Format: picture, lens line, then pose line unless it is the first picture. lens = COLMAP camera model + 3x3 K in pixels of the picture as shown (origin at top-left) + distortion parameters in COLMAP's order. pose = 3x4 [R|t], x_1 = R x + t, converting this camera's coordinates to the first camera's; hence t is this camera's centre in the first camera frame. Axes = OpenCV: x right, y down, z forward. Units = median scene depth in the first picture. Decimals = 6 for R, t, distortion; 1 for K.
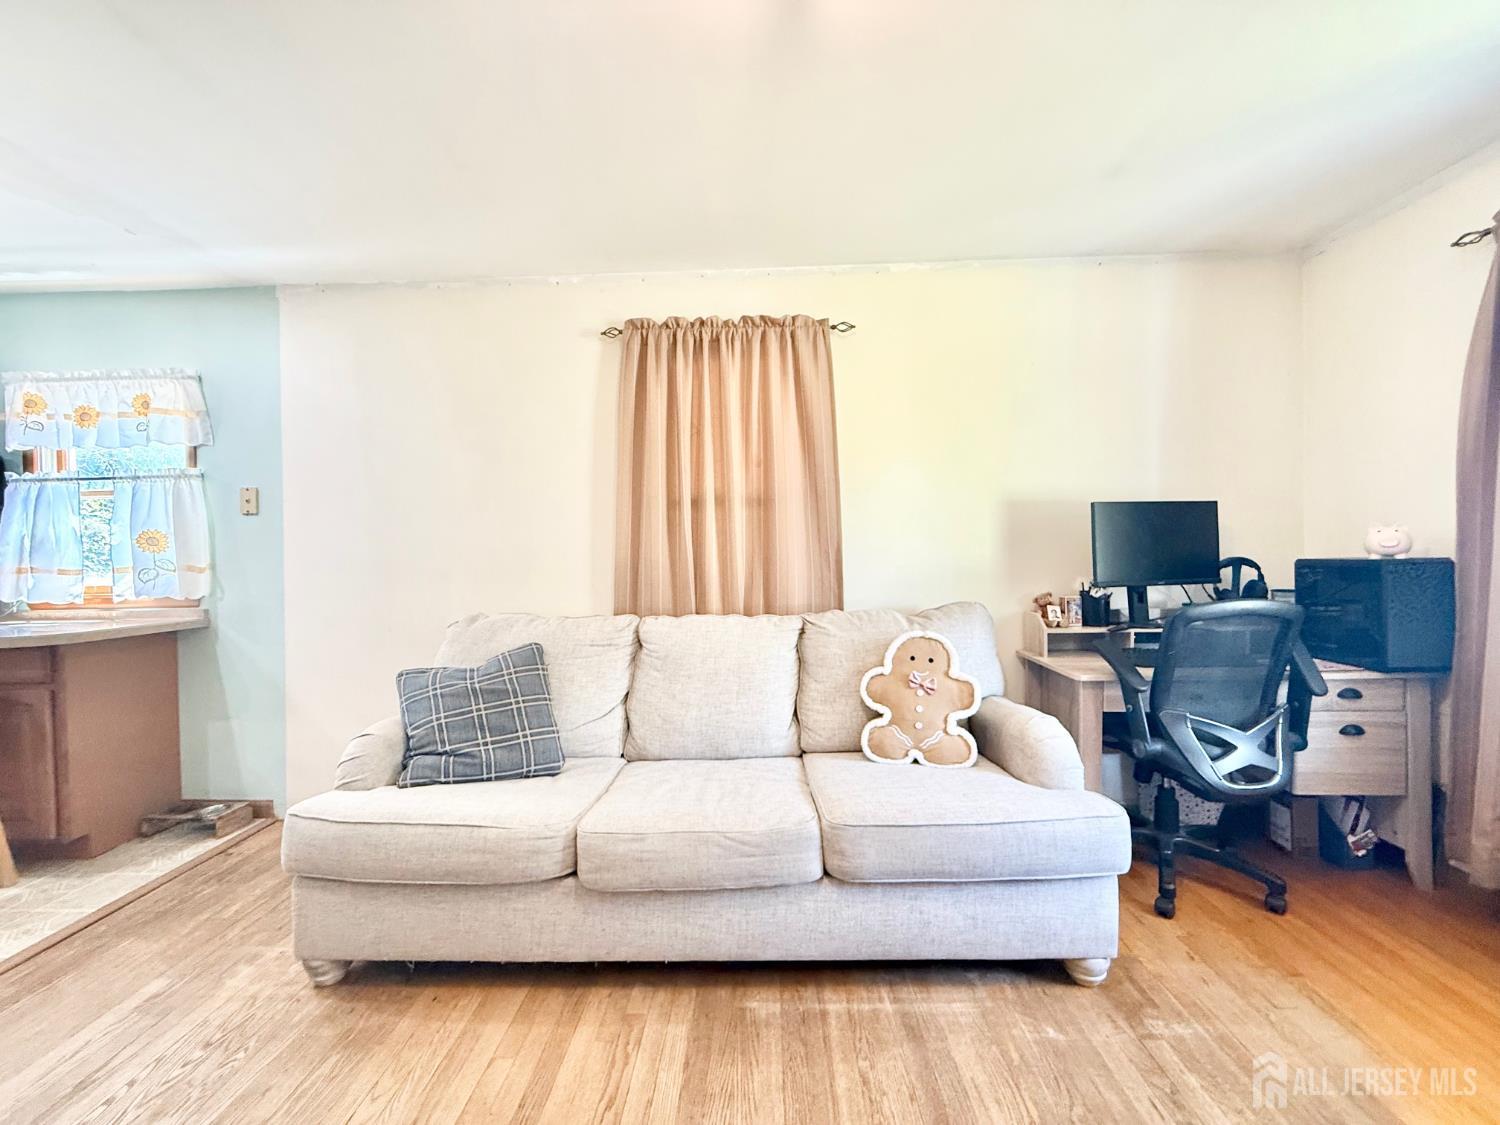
lens RADIAL K [[596.4, 0, 745.5], [0, 596.4, 562.1], [0, 0, 1]] dist [-0.000862, 0.000109]
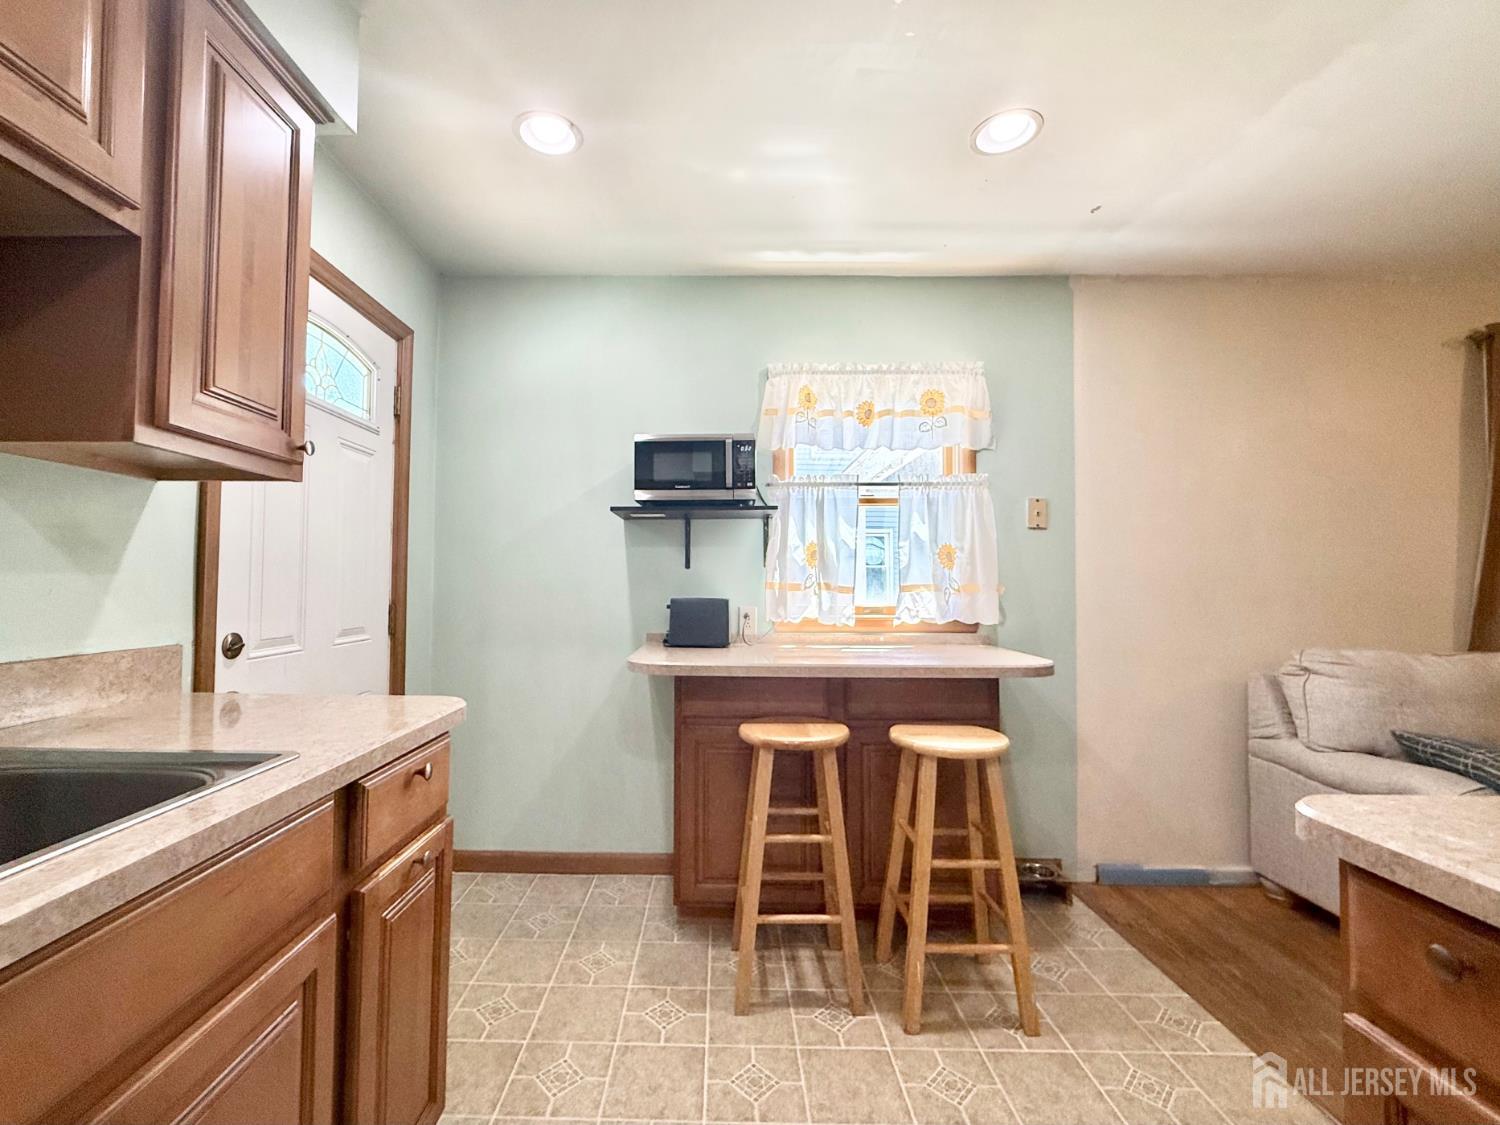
lens RADIAL K [[647.8, 0, 716.5], [0, 647.8, 561.9], [0, 0, 1]] dist [0.000684, -0.000058]
pose [[0.999661, 0.021723, 0.014383, -1.552497], [-0.021057, 0.998769, -0.044906, 0.025834], [-0.015341, 0.044588, 0.998888, 0.061786]]
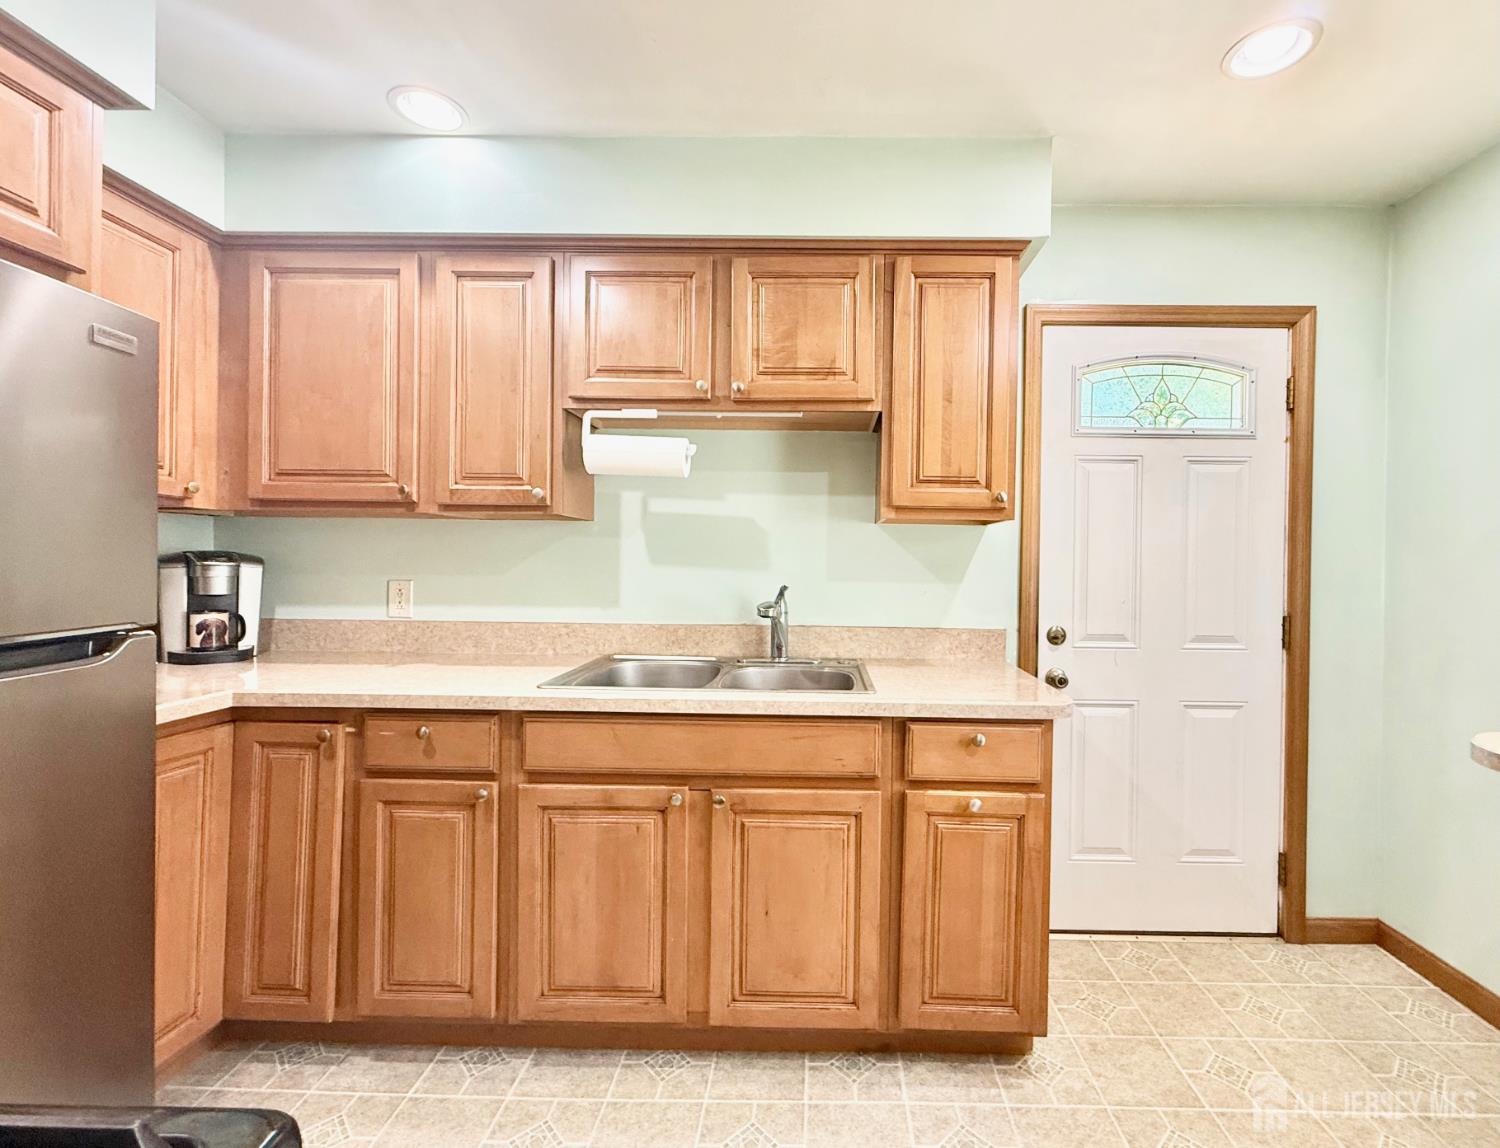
lens RADIAL K [[668.9, 0, 815.1], [0, 668.9, 561.6], [0, 0, 1]] dist [-0.000417, 0.000281]
pose [[0.016173, 0.016880, -0.999727, -1.090743], [-0.025005, 0.999552, 0.016472, -0.020033], [0.999556, 0.024732, 0.016588, 0.384728]]
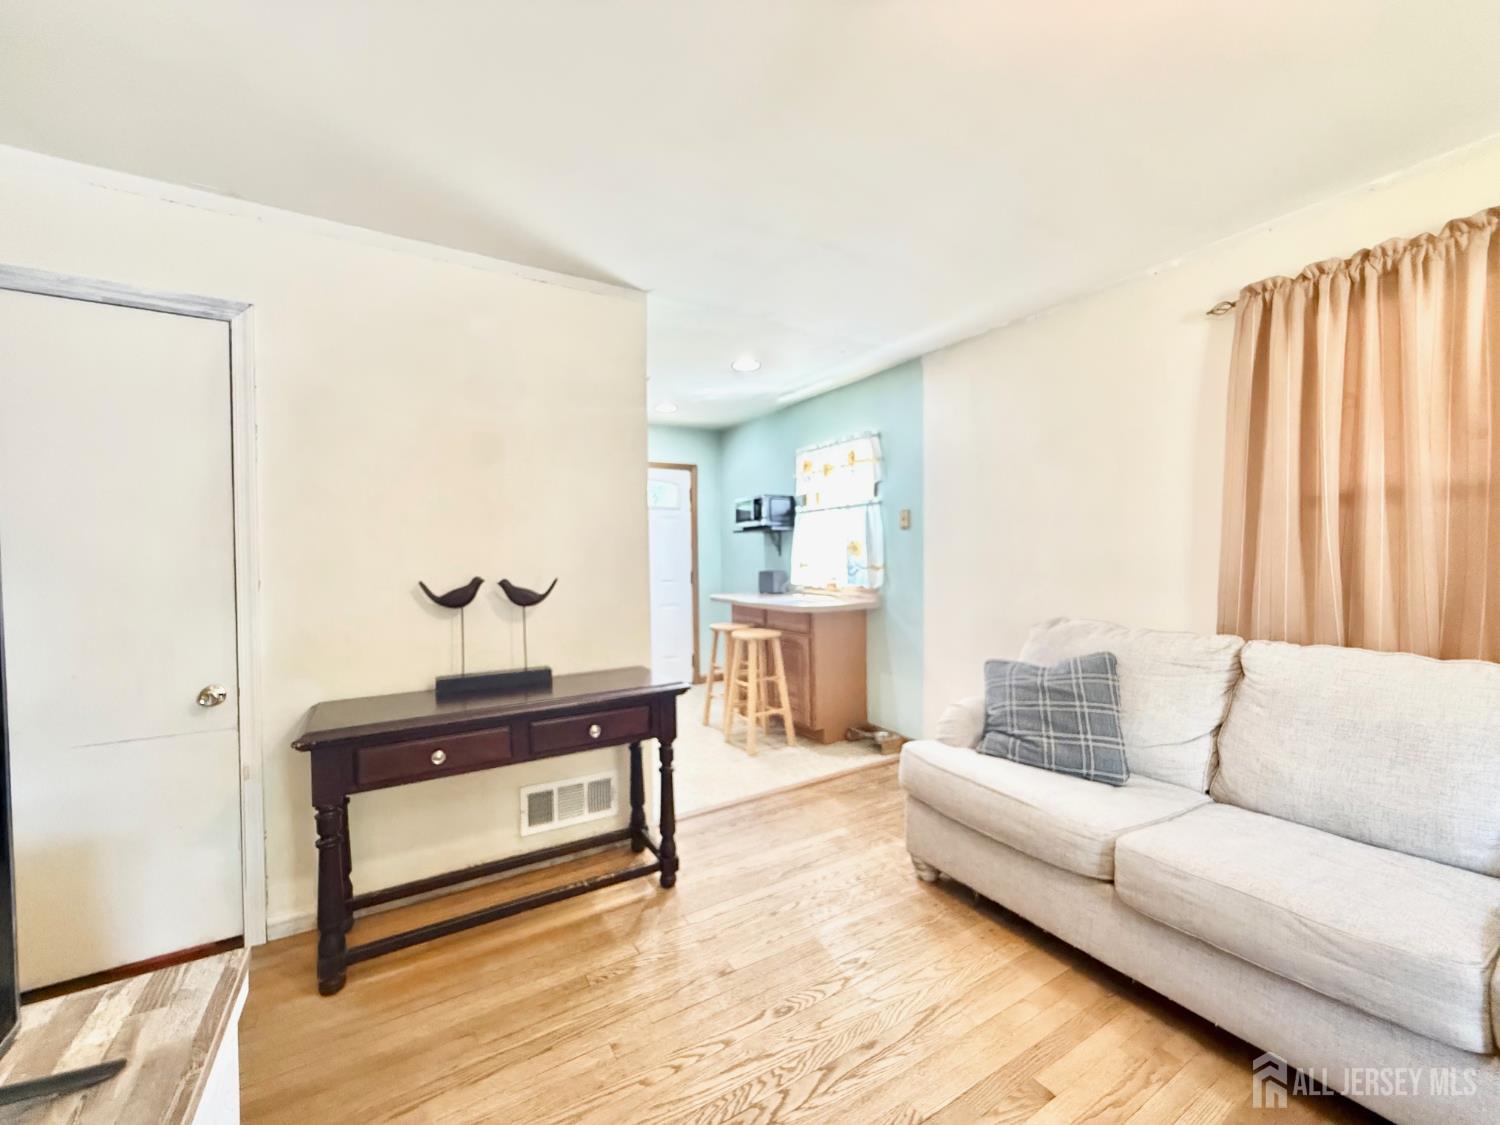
lens RADIAL K [[600.2, 0, 754.0], [0, 600.2, 562.8], [0, 0, 1]] dist [0.000725, 0.000232]
pose [[0.548336, 0.020660, -0.836003, 0.158839], [-0.005861, 0.999765, 0.020862, -0.032871], [0.836238, -0.006539, 0.548328, -0.057341]]
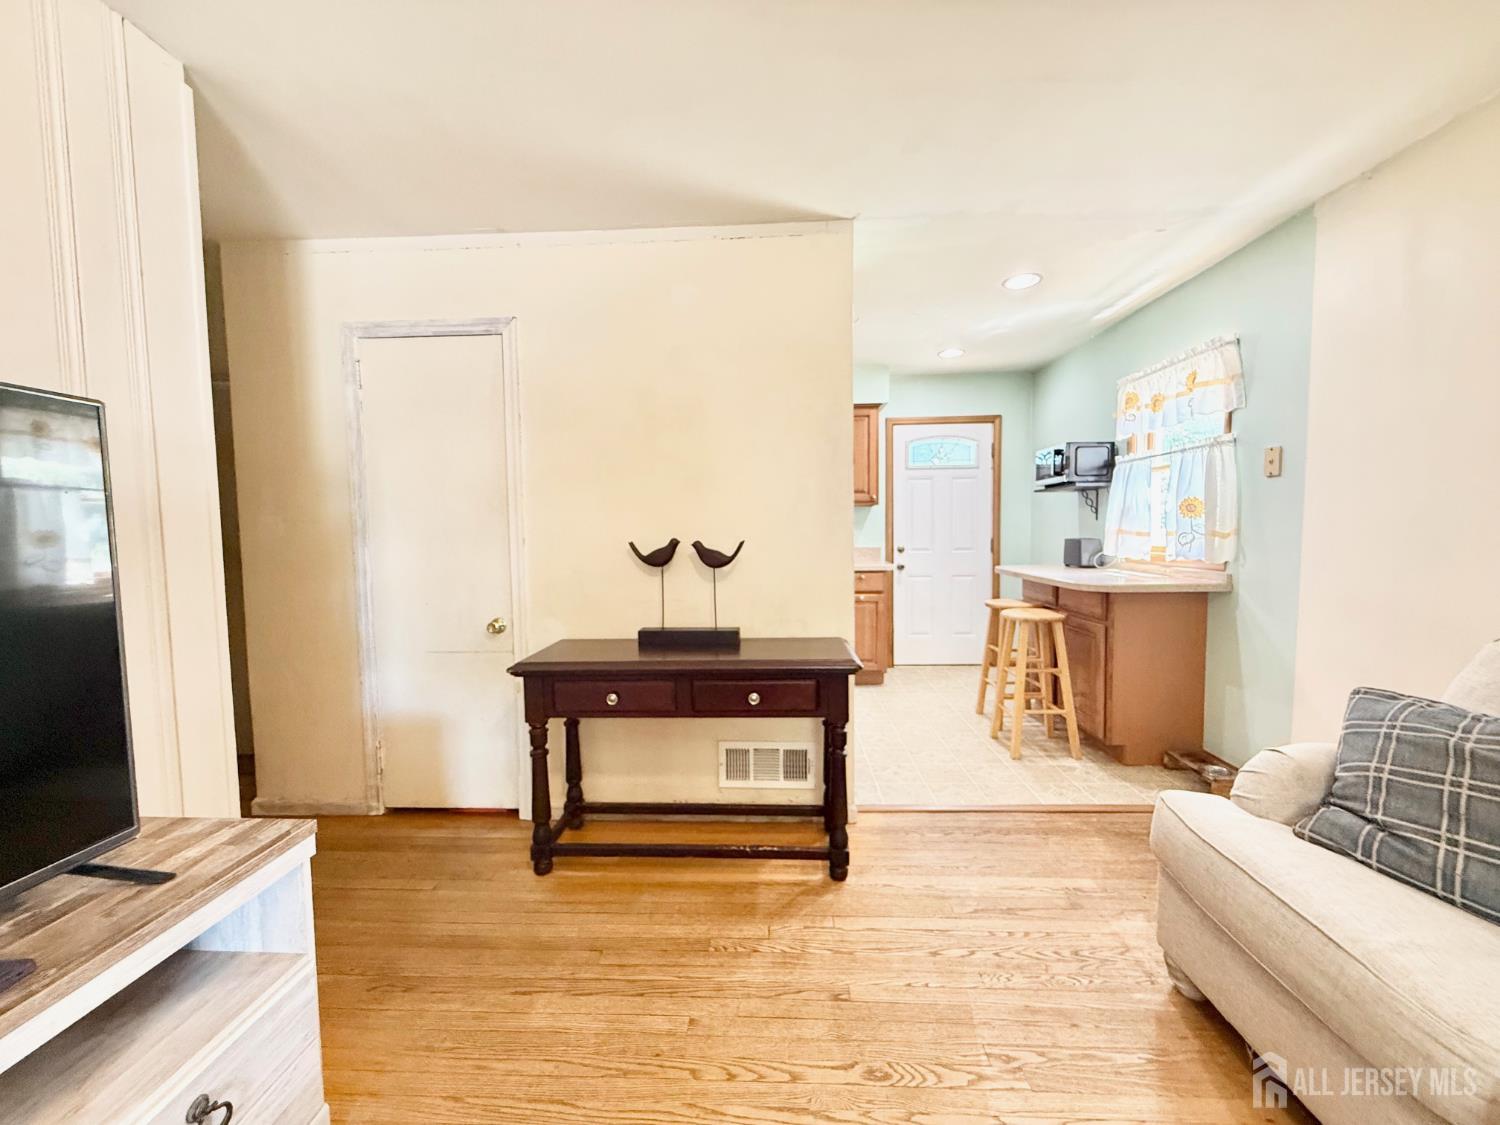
lens RADIAL K [[600.2, 0, 754.0], [0, 600.2, 562.8], [0, 0, 1]] dist [0.000725, 0.000232]
pose [[-0.013099, 0.075303, -0.997075, 0.134783], [0.003099, 0.997158, 0.075269, -0.022685], [0.999909, -0.002104, -0.013295, 0.247651]]
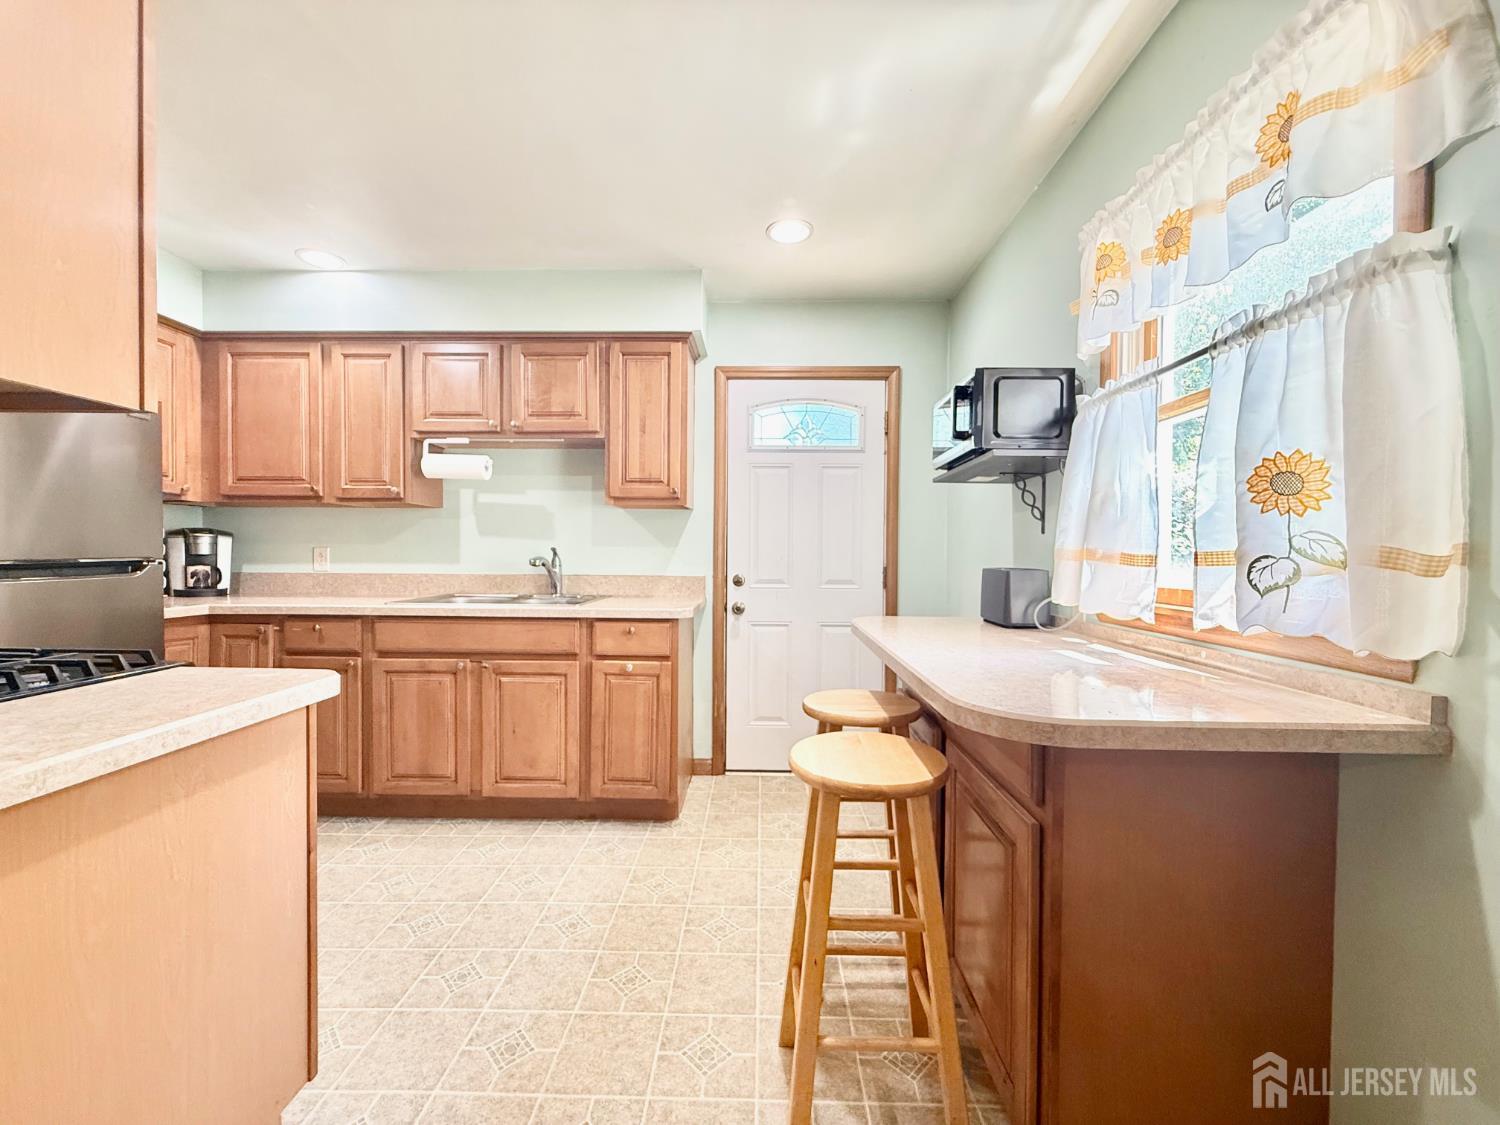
lens RADIAL K [[596.4, 0, 745.5], [0, 596.4, 562.1], [0, 0, 1]] dist [-0.000862, 0.000109]
pose [[-0.000479, 0.031672, -0.999498, -0.716885], [-0.020123, 0.999296, 0.031675, 0.010277], [0.999797, 0.020128, 0.000159, 0.765546]]
